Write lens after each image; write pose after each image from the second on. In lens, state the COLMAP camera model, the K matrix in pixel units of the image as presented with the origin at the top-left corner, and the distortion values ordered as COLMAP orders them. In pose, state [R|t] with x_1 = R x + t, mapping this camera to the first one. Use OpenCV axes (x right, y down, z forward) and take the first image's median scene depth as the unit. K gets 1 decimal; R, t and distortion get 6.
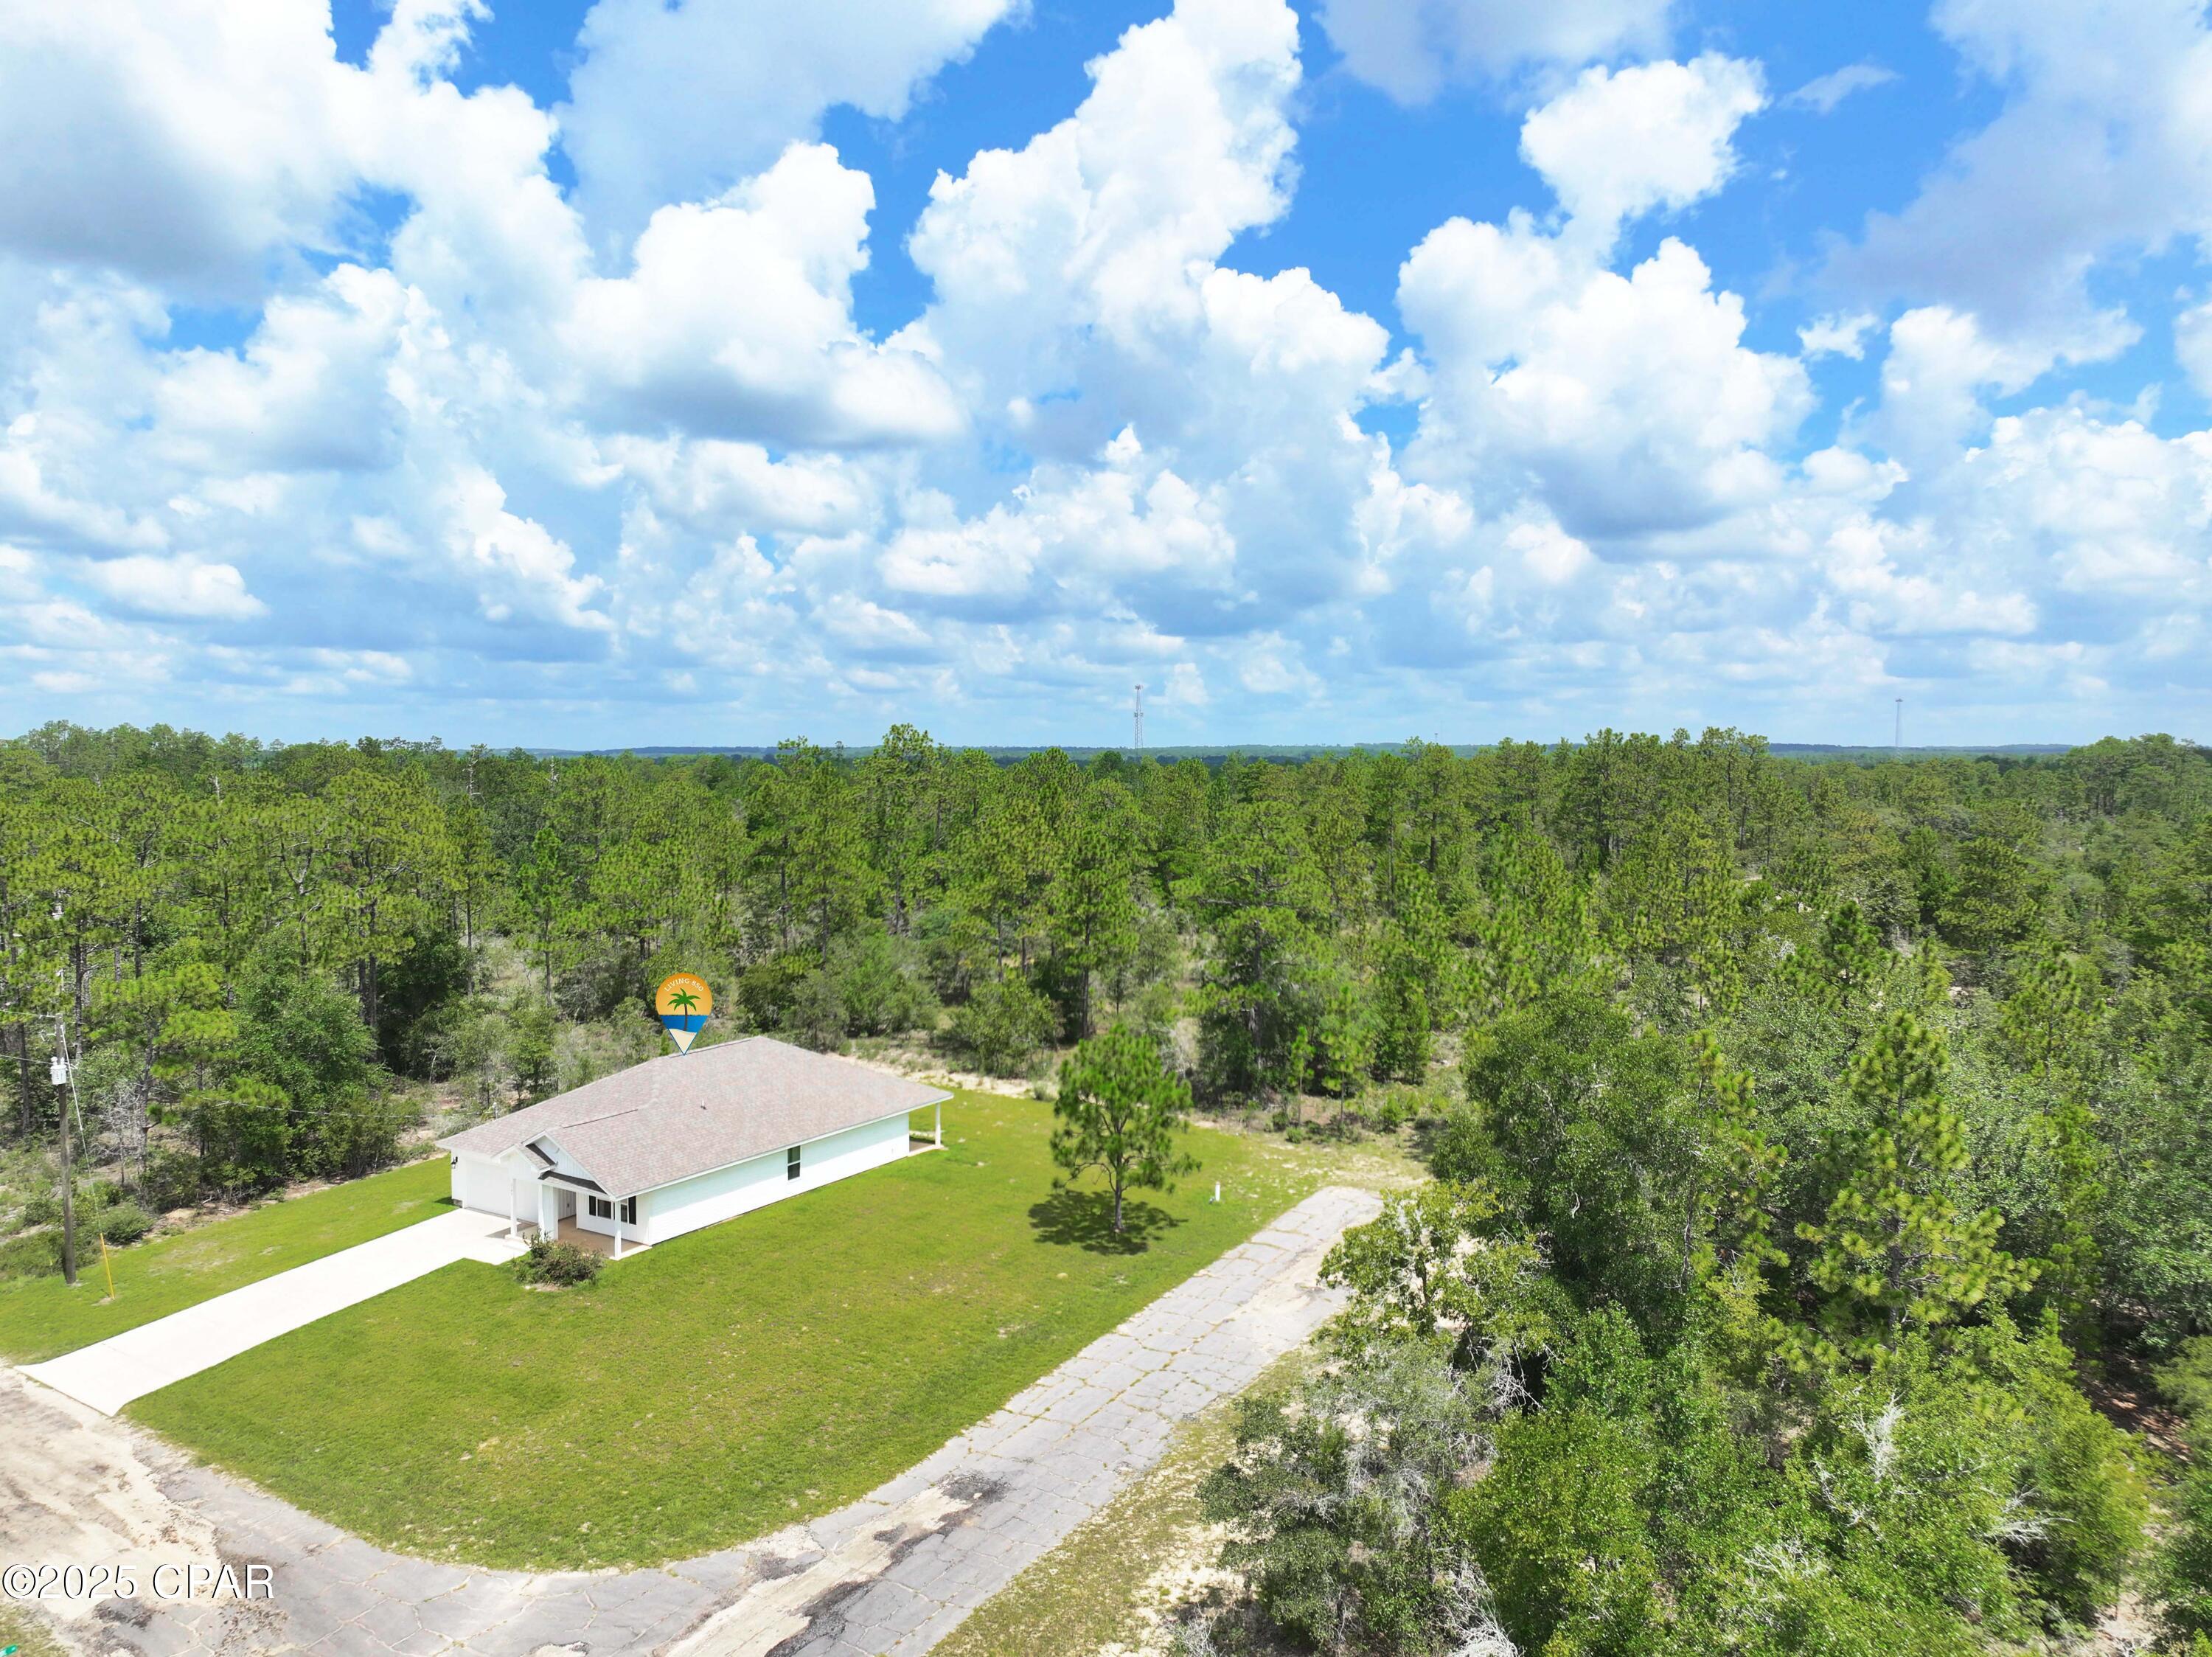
lens RADIAL K [[1553.1, 0, 1106.0], [0, 1553.1, 828.5], [0, 0, 1]] dist [0.006037, 0.007538]
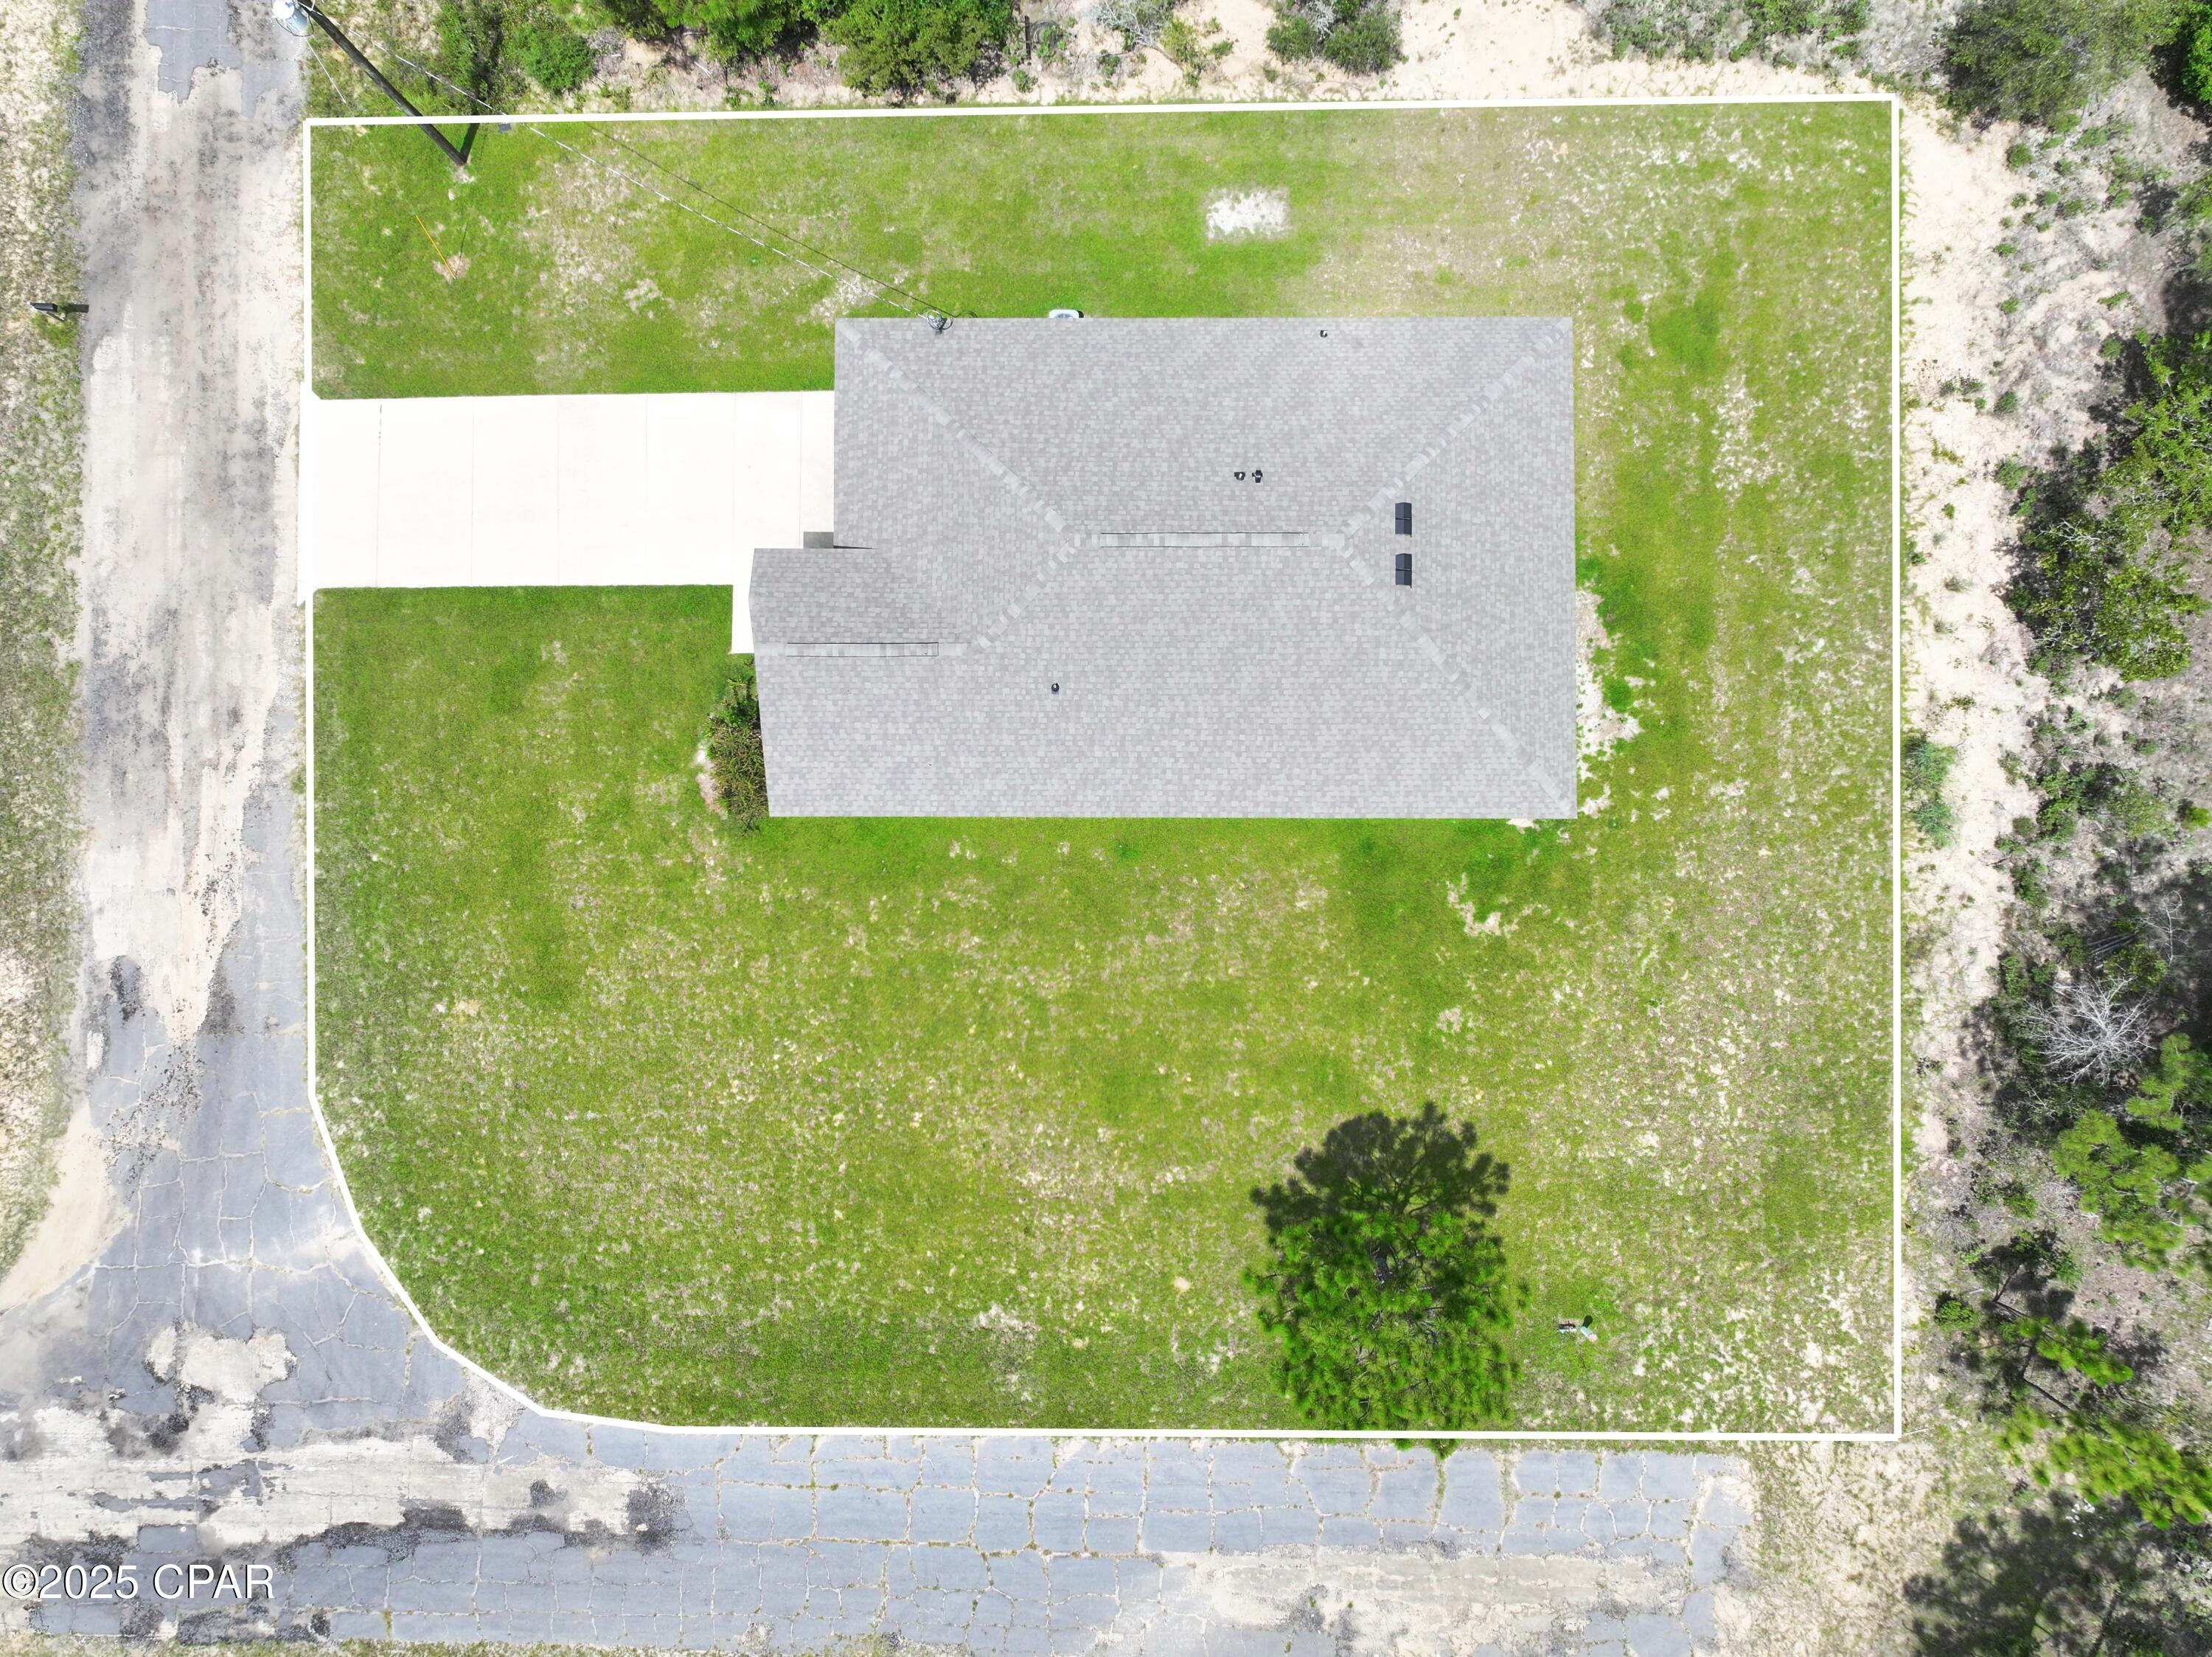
lens RADIAL K [[1599.5, 0, 1106.0], [0, 1599.5, 828.5], [0, 0, 1]] dist [-0.005968, 0.031811]
pose [[0.522462, 0.851735, -0.039771, -0.207778], [-0.032273, 0.066364, 0.997273, -0.488868], [0.852052, -0.519754, 0.062161, 1.103292]]
